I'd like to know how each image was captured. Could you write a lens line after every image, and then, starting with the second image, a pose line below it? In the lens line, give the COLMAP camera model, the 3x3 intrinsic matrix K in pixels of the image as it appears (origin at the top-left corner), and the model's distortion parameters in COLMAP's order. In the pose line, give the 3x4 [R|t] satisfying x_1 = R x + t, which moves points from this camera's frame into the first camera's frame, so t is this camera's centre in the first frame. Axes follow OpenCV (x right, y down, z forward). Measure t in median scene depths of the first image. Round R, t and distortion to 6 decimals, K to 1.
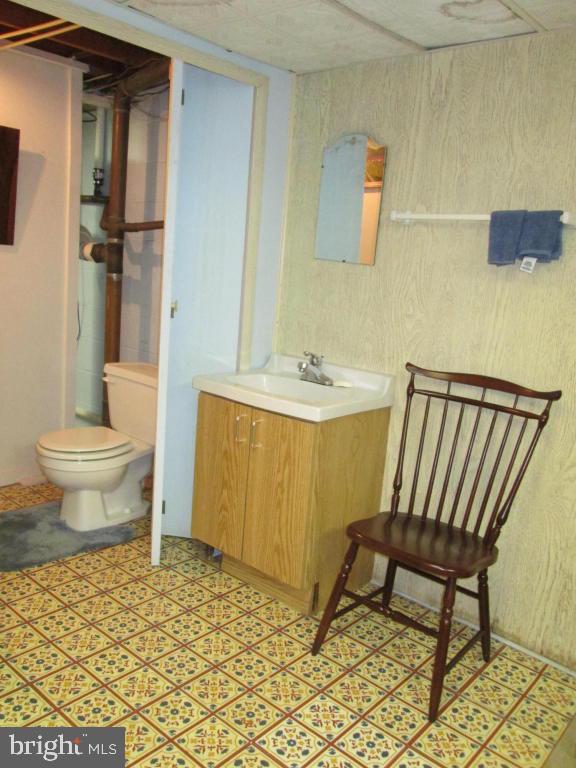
lens RADIAL K [[640.6, 0, 288.0], [0, 640.6, 384.0], [0, 0, 1]] dist [-0.042866, 0.019349]
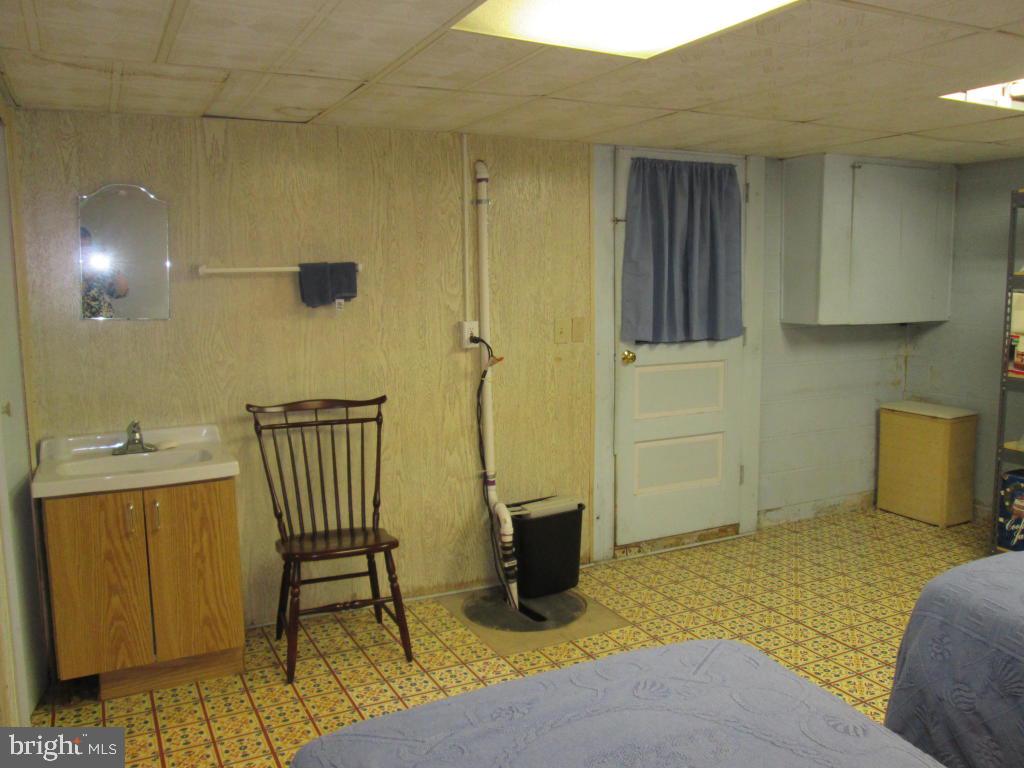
lens RADIAL K [[872.7, 0, 512.4], [0, 872.7, 370.5], [0, 0, 1]] dist [-0.131055, 0.254731]
pose [[0.388356, -0.181043, 0.903550, -0.962695], [0.212340, 0.971706, 0.103434, -0.148798], [-0.896711, 0.151690, 0.415811, -0.009082]]
